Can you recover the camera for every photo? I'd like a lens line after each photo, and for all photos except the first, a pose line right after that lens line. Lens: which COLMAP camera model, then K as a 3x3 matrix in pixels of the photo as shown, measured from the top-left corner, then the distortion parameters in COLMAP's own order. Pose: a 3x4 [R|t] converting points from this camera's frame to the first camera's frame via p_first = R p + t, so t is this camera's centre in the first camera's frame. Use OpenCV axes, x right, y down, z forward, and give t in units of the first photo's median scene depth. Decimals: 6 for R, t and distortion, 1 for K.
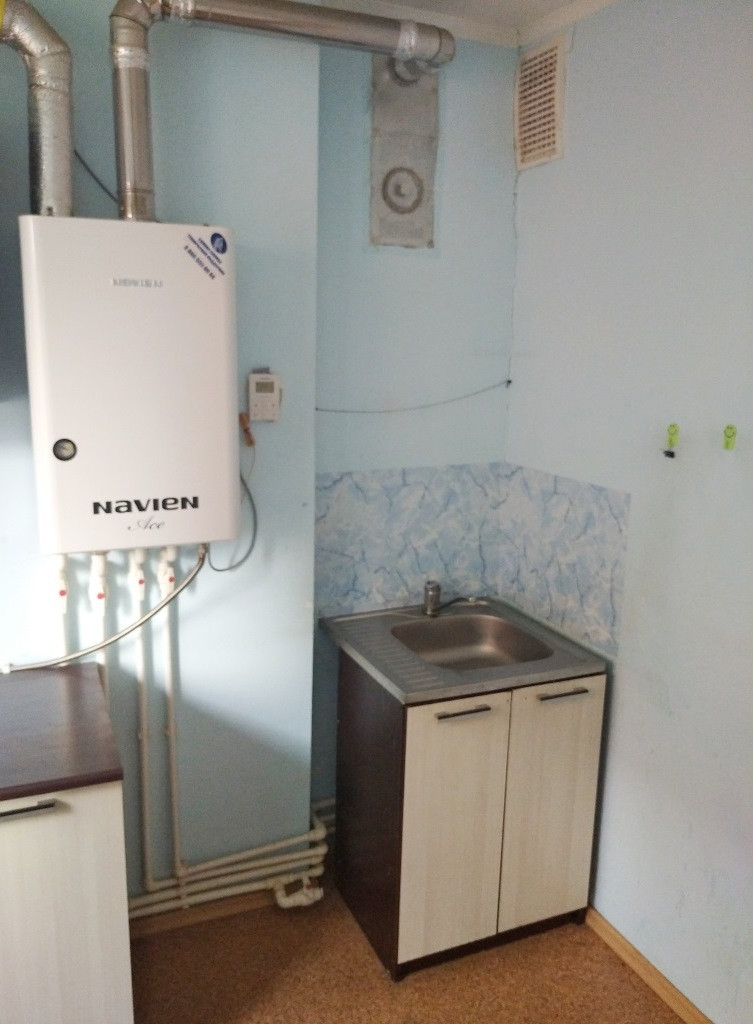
lens RADIAL K [[862.0, 0, 375.8], [0, 862.0, 516.3], [0, 0, 1]] dist [0.049063, -0.004792]
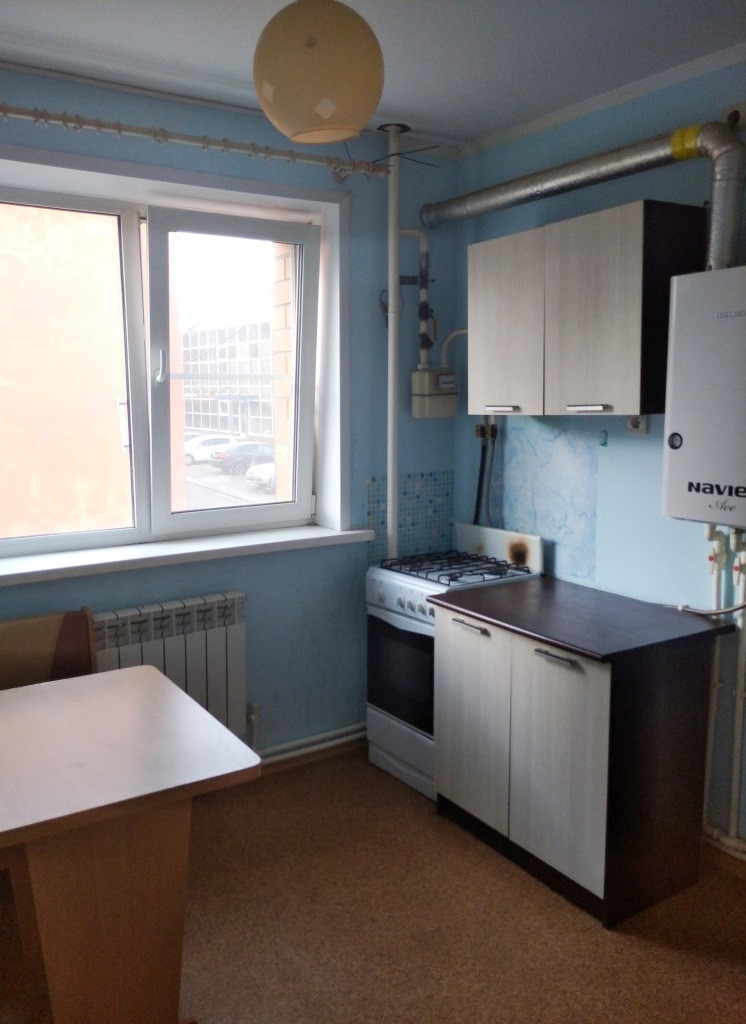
lens RADIAL K [[855.6, 0, 371.5], [0, 855.6, 516.2], [0, 0, 1]] dist [0.058498, -0.002181]
pose [[0.176560, 0.130165, -0.975645, 0.876442], [-0.175121, 0.979557, 0.098996, -0.010513], [0.968586, 0.153377, 0.195745, 0.270153]]
